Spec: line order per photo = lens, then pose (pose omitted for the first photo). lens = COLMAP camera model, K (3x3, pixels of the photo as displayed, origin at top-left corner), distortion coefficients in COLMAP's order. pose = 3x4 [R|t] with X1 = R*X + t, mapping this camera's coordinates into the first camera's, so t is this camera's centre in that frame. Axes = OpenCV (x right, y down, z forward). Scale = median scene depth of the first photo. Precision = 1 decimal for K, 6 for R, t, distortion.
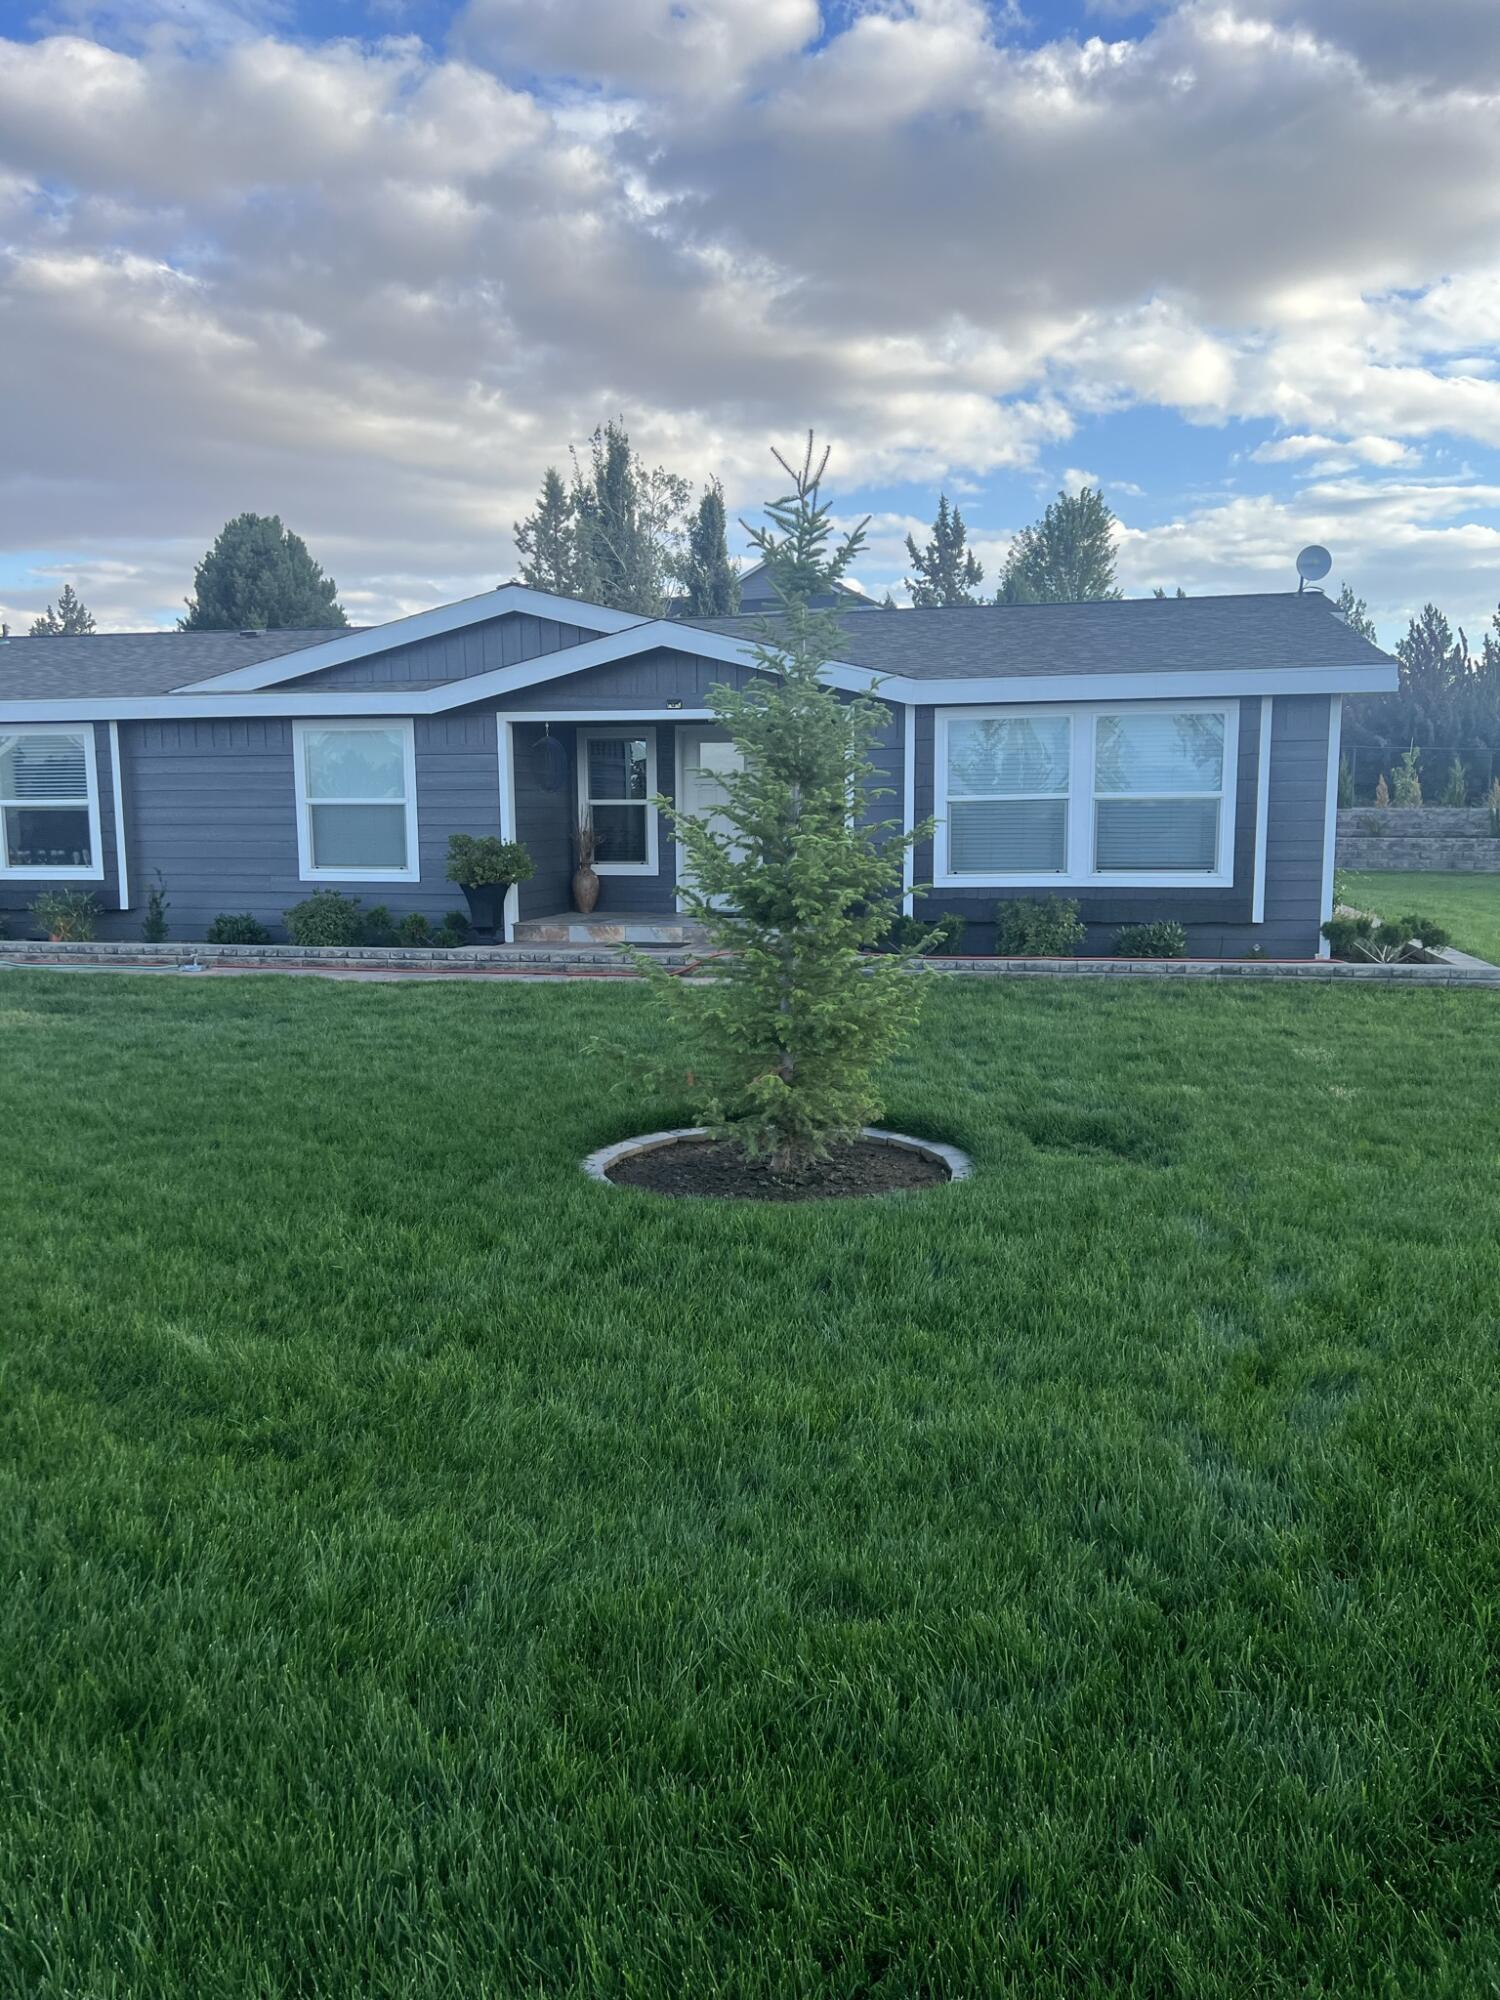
lens RADIAL K [[1516.2, 0, 742.2], [0, 1516.2, 1013.1], [0, 0, 1]] dist [0.052964, -0.057523]
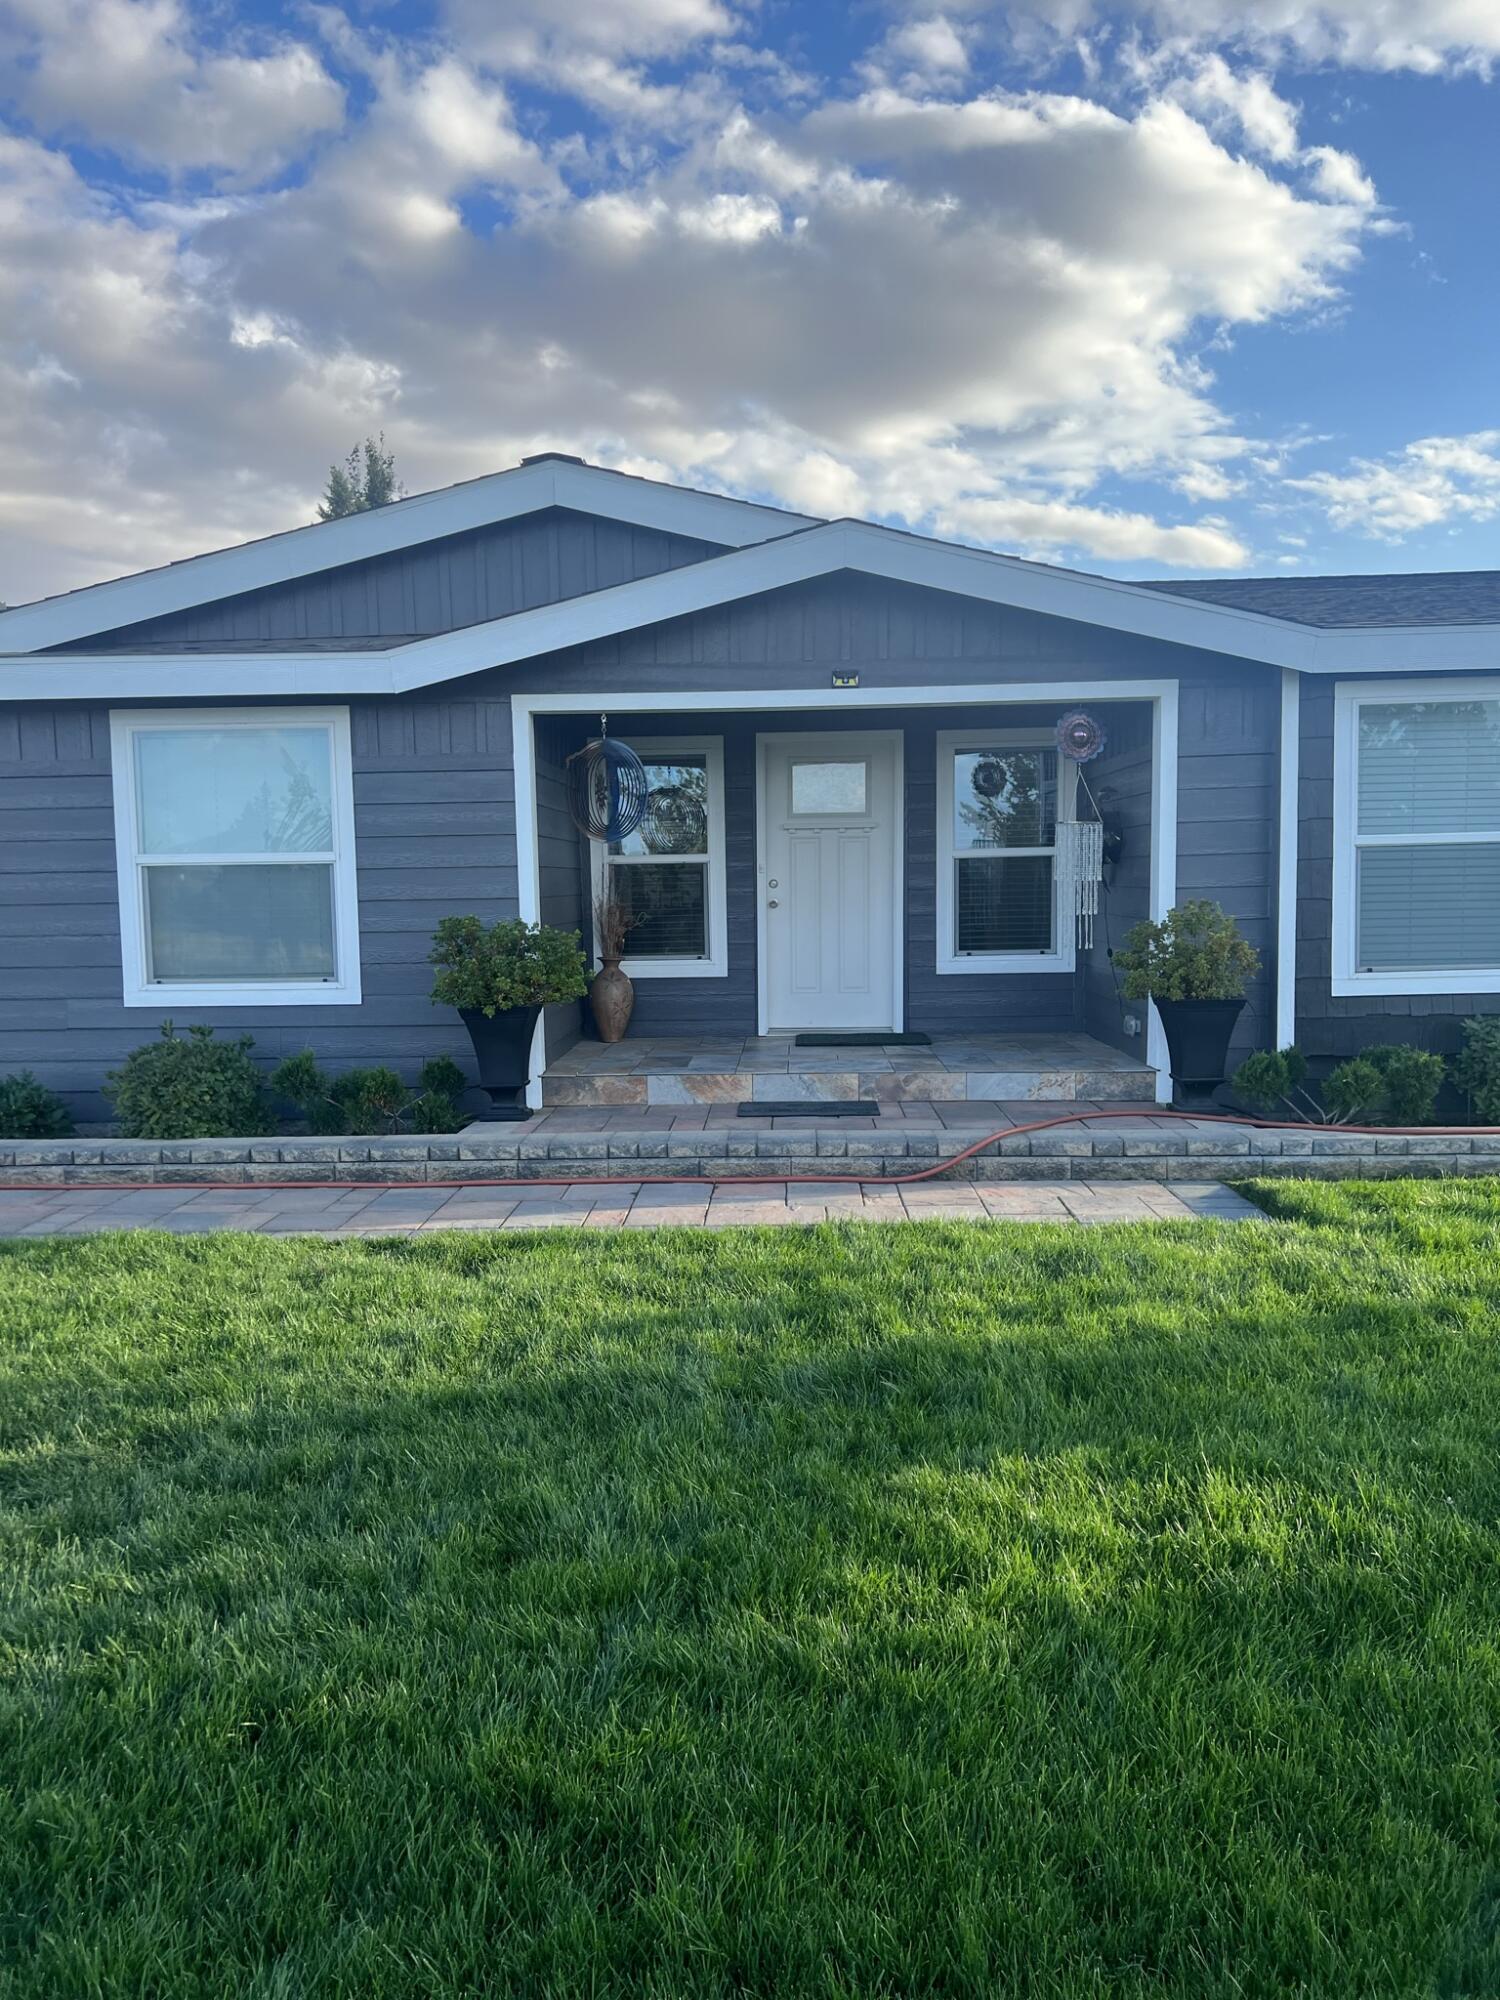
lens RADIAL K [[1516.2, 0, 742.2], [0, 1516.2, 1013.1], [0, 0, 1]] dist [0.052964, -0.057523]
pose [[0.982699, -0.029309, 0.182875, -0.179502], [0.037543, 0.998424, -0.041723, -0.055646], [-0.181364, 0.047867, 0.982250, 0.441837]]
